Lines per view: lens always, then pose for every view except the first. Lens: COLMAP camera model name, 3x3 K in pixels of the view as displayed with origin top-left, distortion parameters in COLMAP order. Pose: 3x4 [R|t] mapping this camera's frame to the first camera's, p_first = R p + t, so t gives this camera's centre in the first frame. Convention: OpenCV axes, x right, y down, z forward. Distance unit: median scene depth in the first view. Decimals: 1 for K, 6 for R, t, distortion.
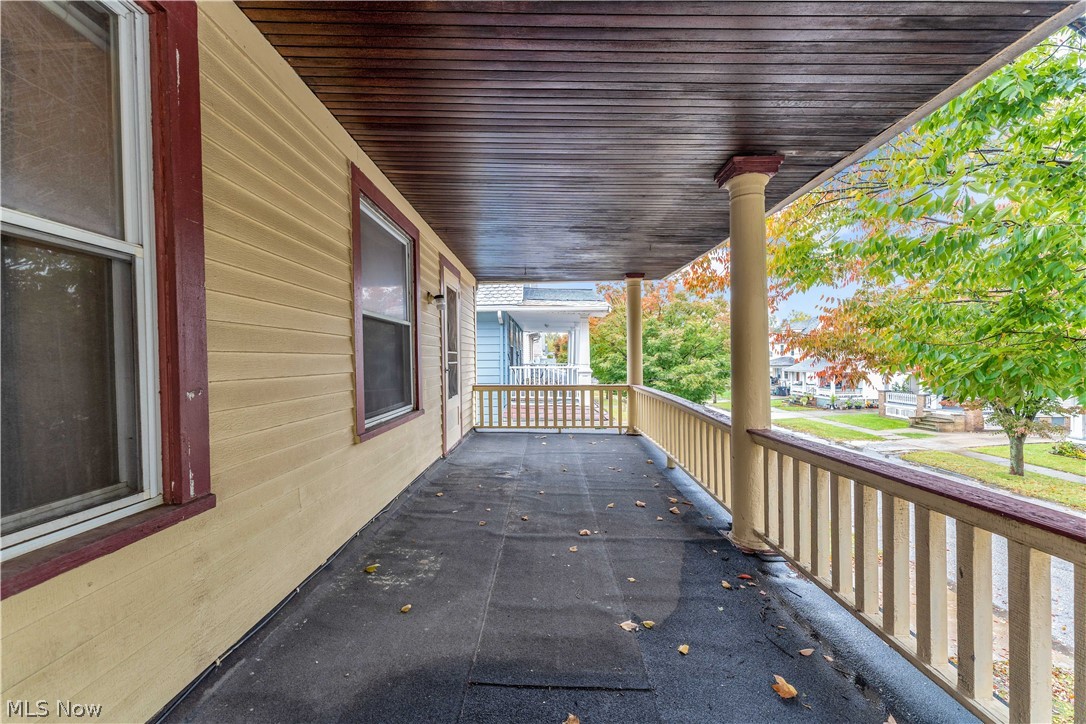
lens RADIAL K [[430.7, 0, 542.4], [0, 430.7, 360.8], [0, 0, 1]] dist [0.001583, -0.000178]
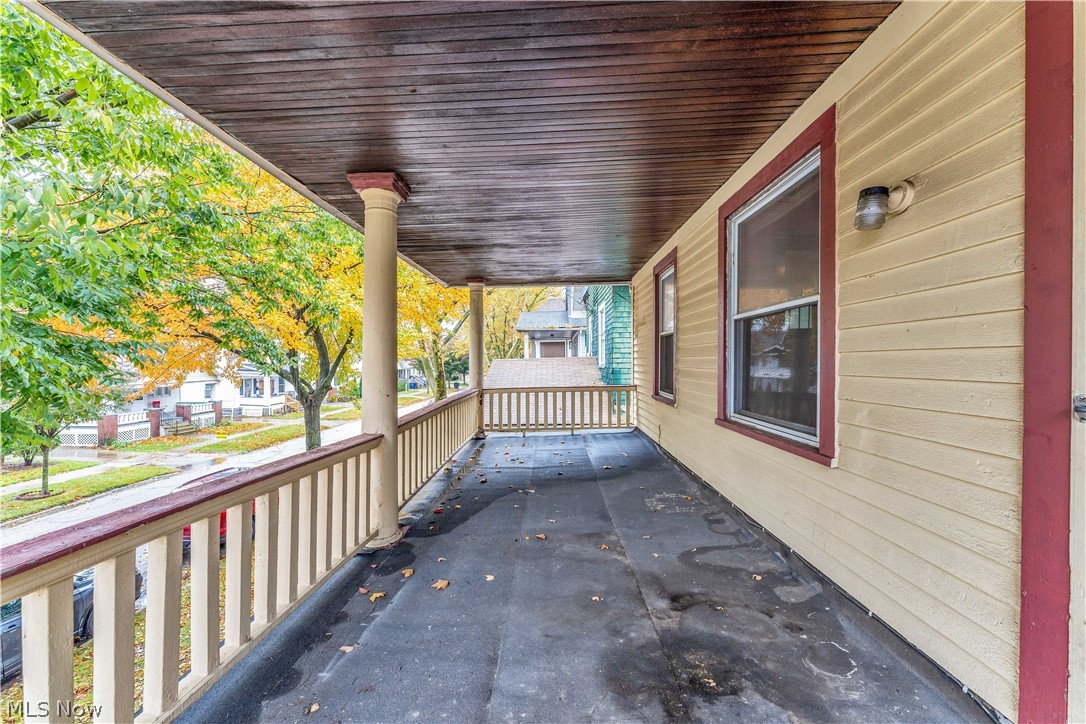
lens RADIAL K [[430.7, 0, 540.7], [0, 430.7, 361.9], [0, 0, 1]] dist [0.001583, -0.000178]
pose [[-0.999757, 0.019003, 0.011141, 0.086809], [0.019061, 0.999805, 0.005151, -0.009749], [-0.011041, 0.005362, -0.999925, 2.379684]]
